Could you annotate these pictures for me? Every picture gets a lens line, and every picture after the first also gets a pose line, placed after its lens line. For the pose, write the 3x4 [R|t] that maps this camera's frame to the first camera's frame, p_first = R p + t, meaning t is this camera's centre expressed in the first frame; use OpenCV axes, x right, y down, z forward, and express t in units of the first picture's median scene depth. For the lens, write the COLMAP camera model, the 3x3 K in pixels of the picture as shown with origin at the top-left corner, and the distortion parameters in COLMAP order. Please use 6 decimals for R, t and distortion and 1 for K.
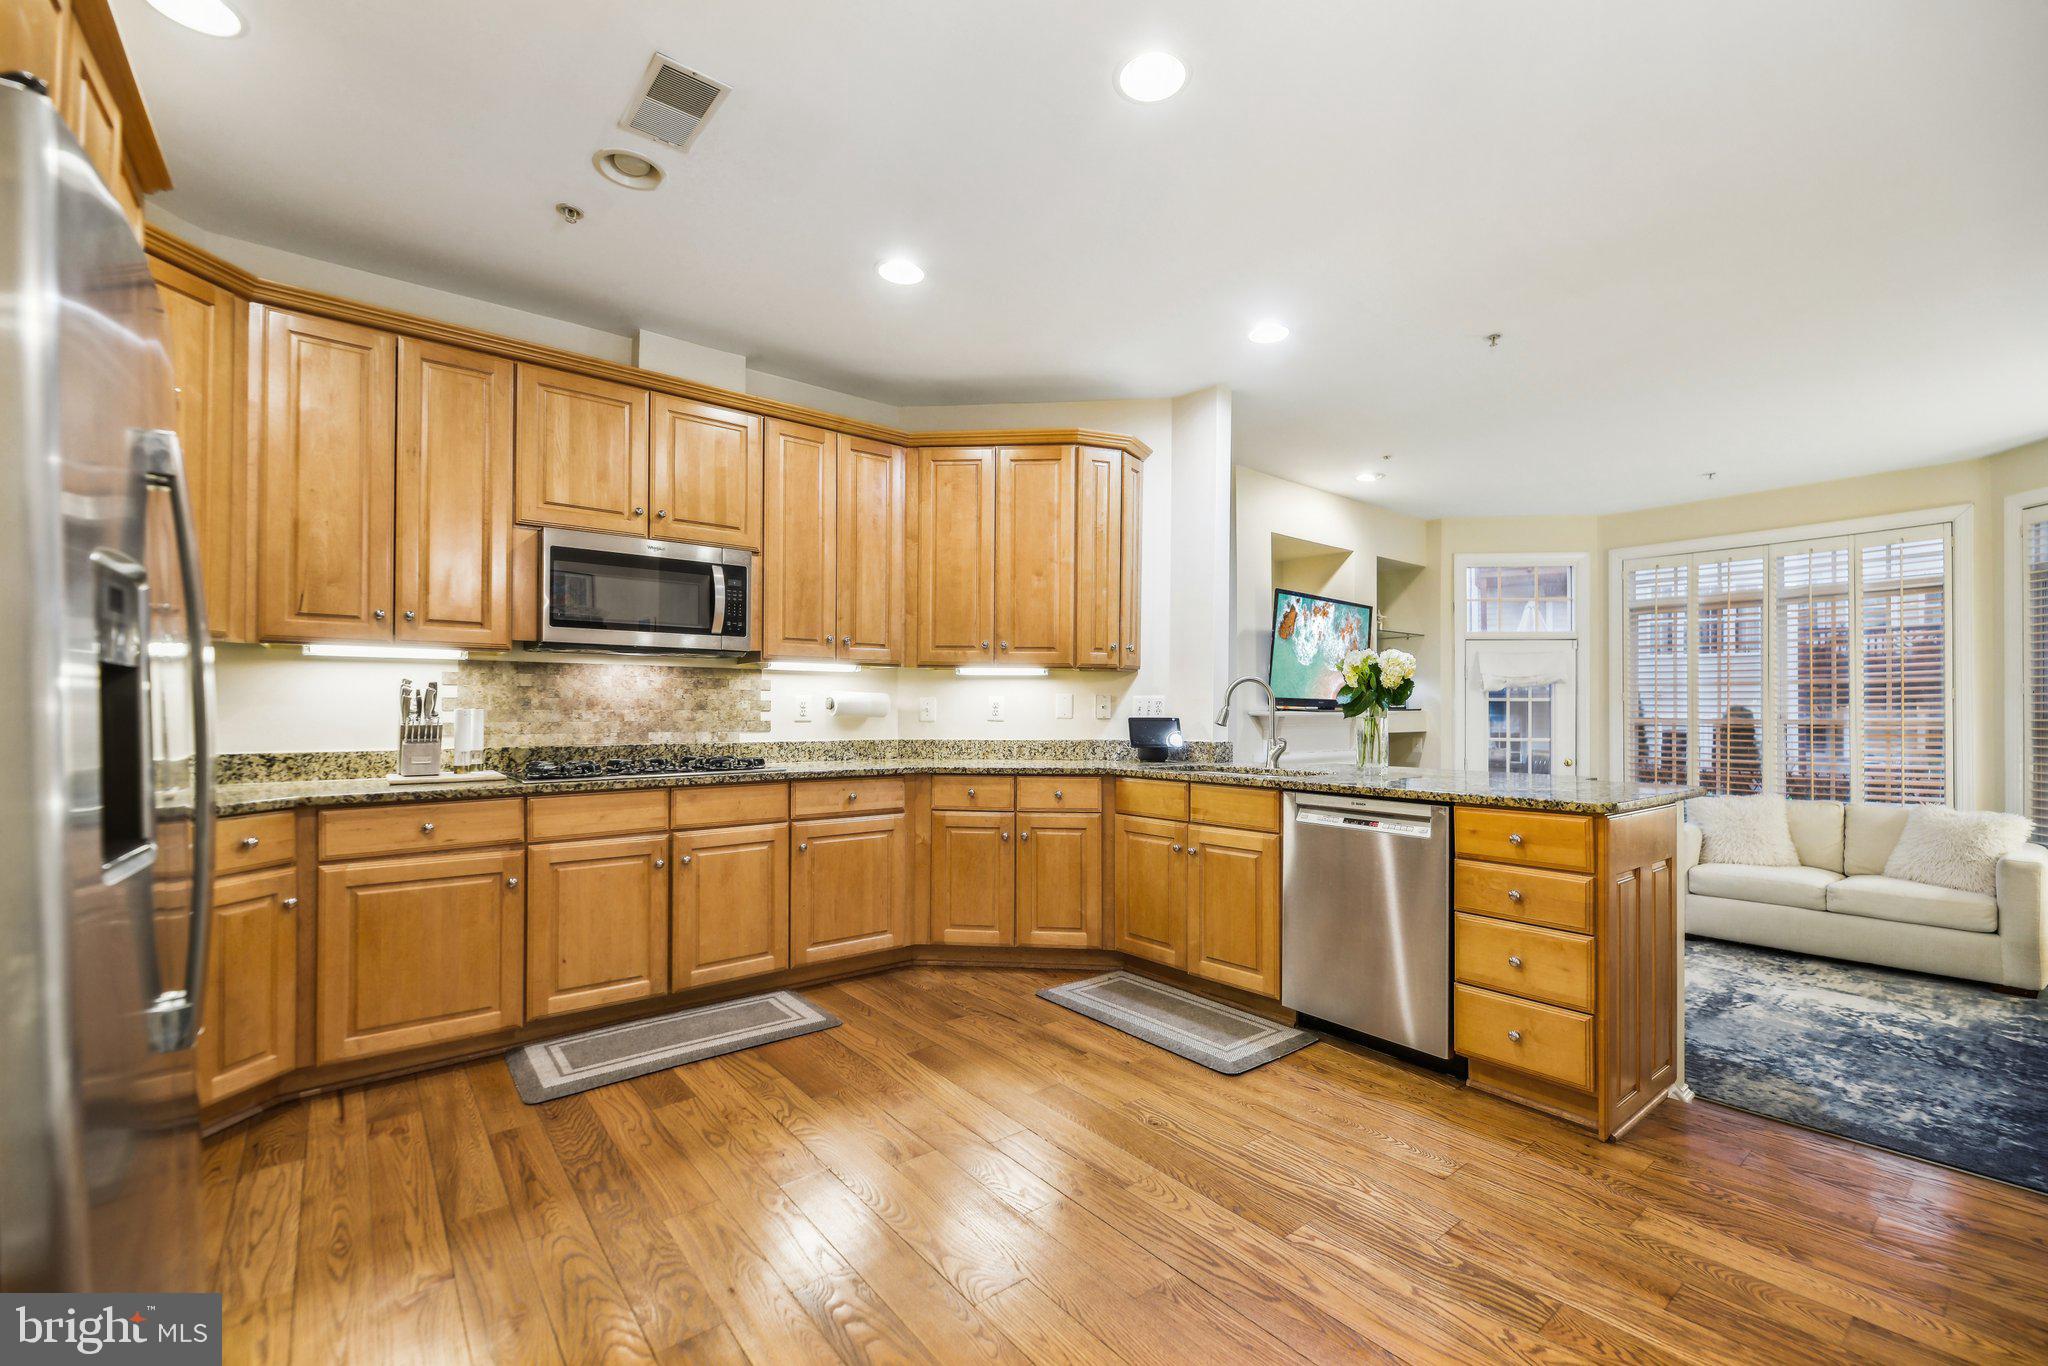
lens RADIAL K [[859.0, 0, 1050.5], [0, 859.0, 700.7], [0, 0, 1]] dist [0.004020, -0.004195]
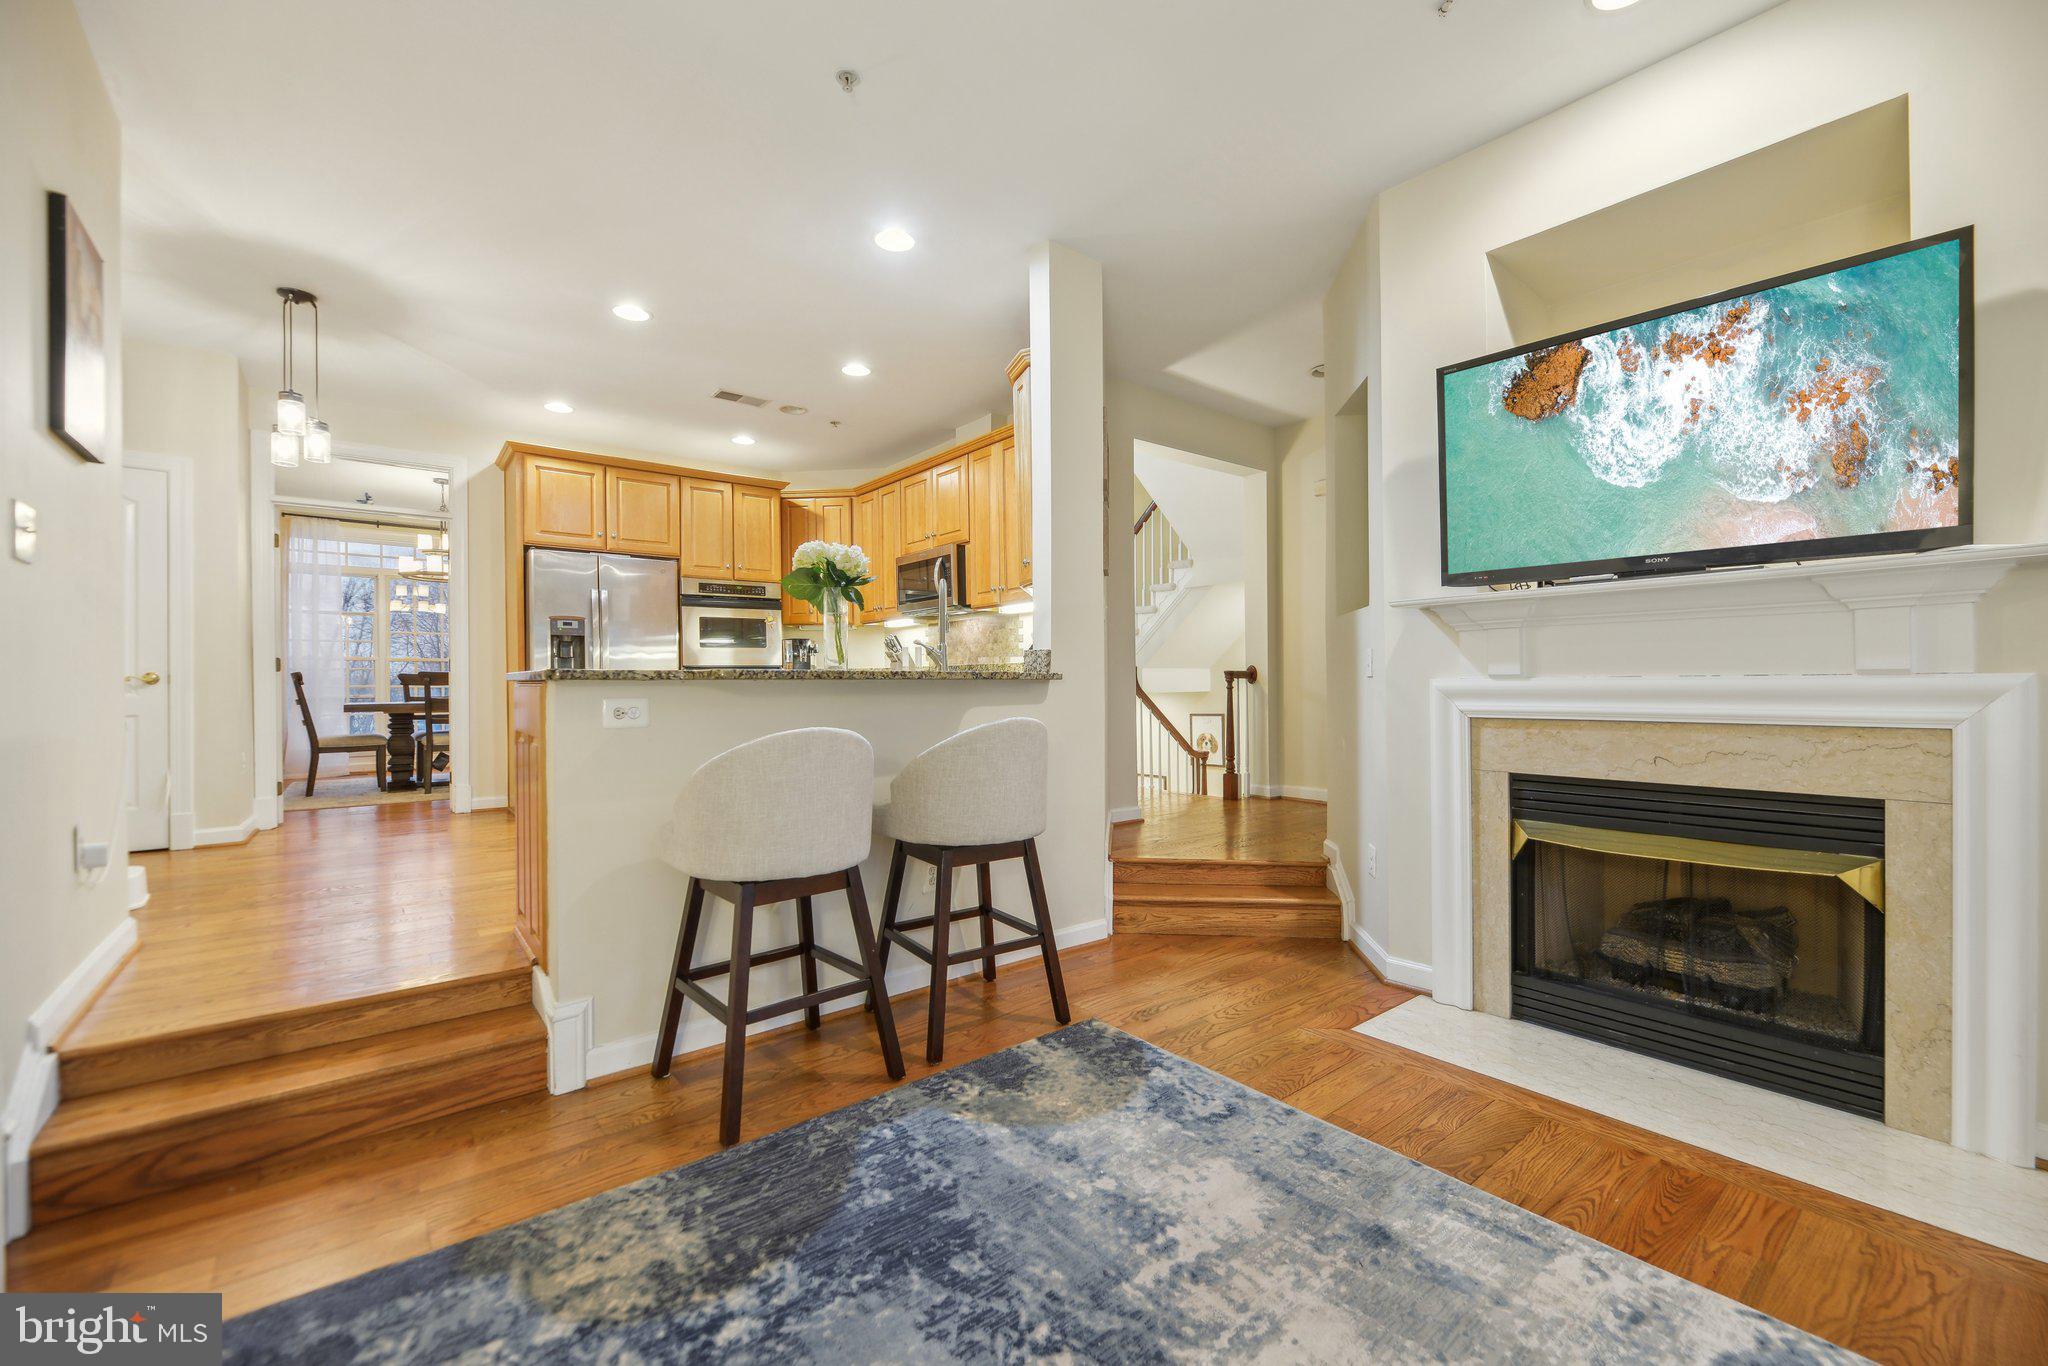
lens RADIAL K [[826.7, 0, 1024.0], [0, 826.7, 683.0], [0, 0, 1]] dist [0.001503, -0.004635]
pose [[-0.012903, -0.002018, -0.999915, 1.194478], [0.018747, 0.999822, -0.002259, 0.094332], [0.999741, -0.018775, -0.012863, 1.128535]]
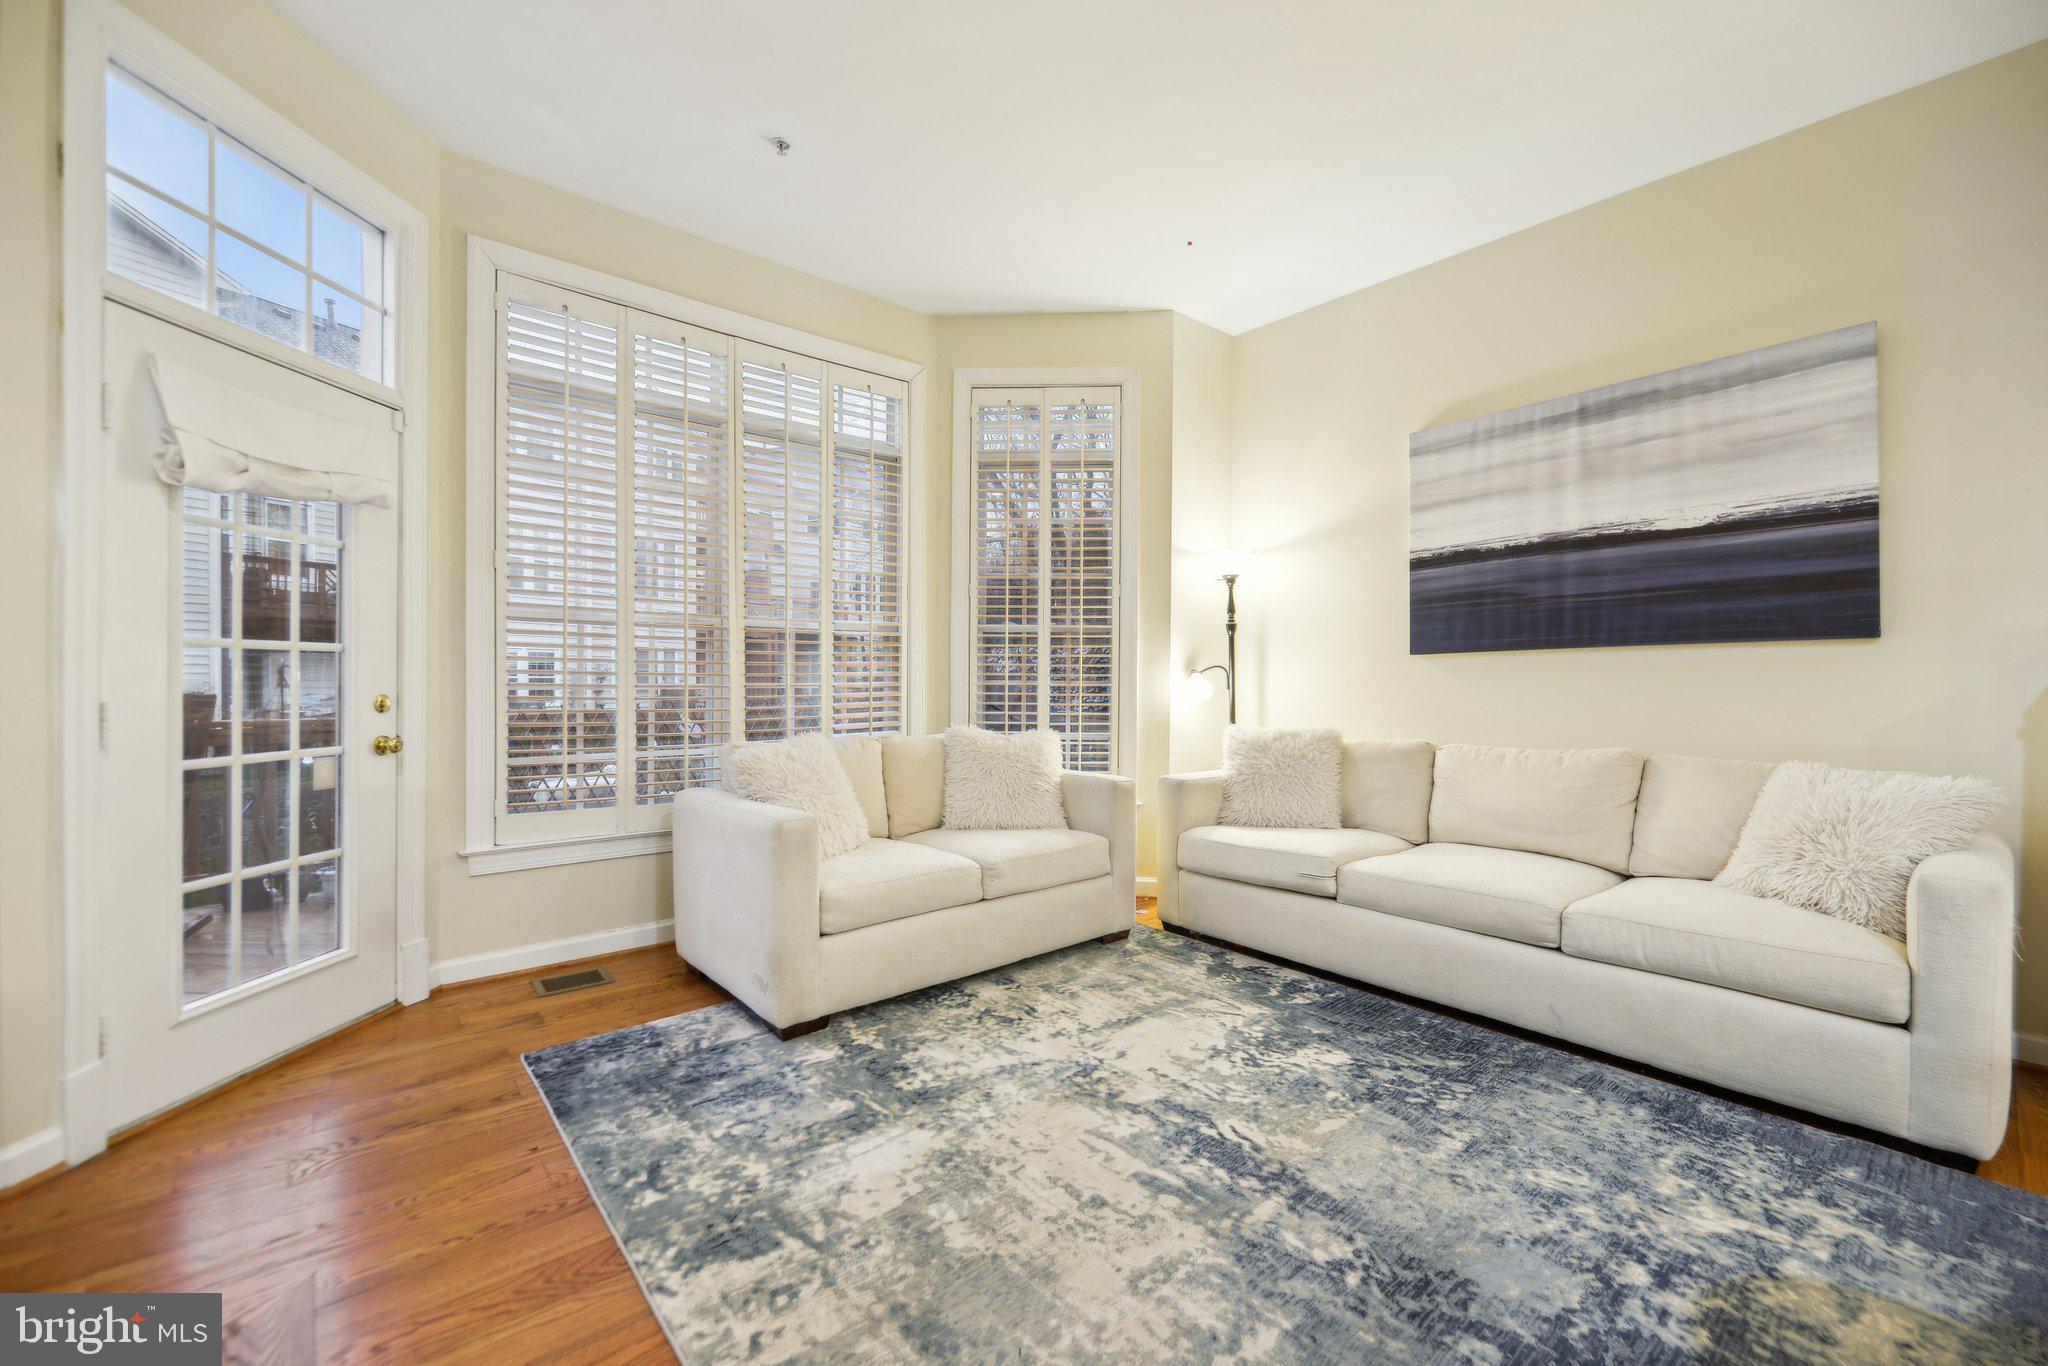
lens RADIAL K [[826.7, 0, 1024.0], [0, 826.7, 683.0], [0, 0, 1]] dist [0.001503, -0.004635]
pose [[-0.013089, -0.010218, 0.999862, 0.373585], [-0.016796, 0.999809, 0.009998, 0.098716], [-0.999773, -0.016663, -0.013258, 1.306059]]
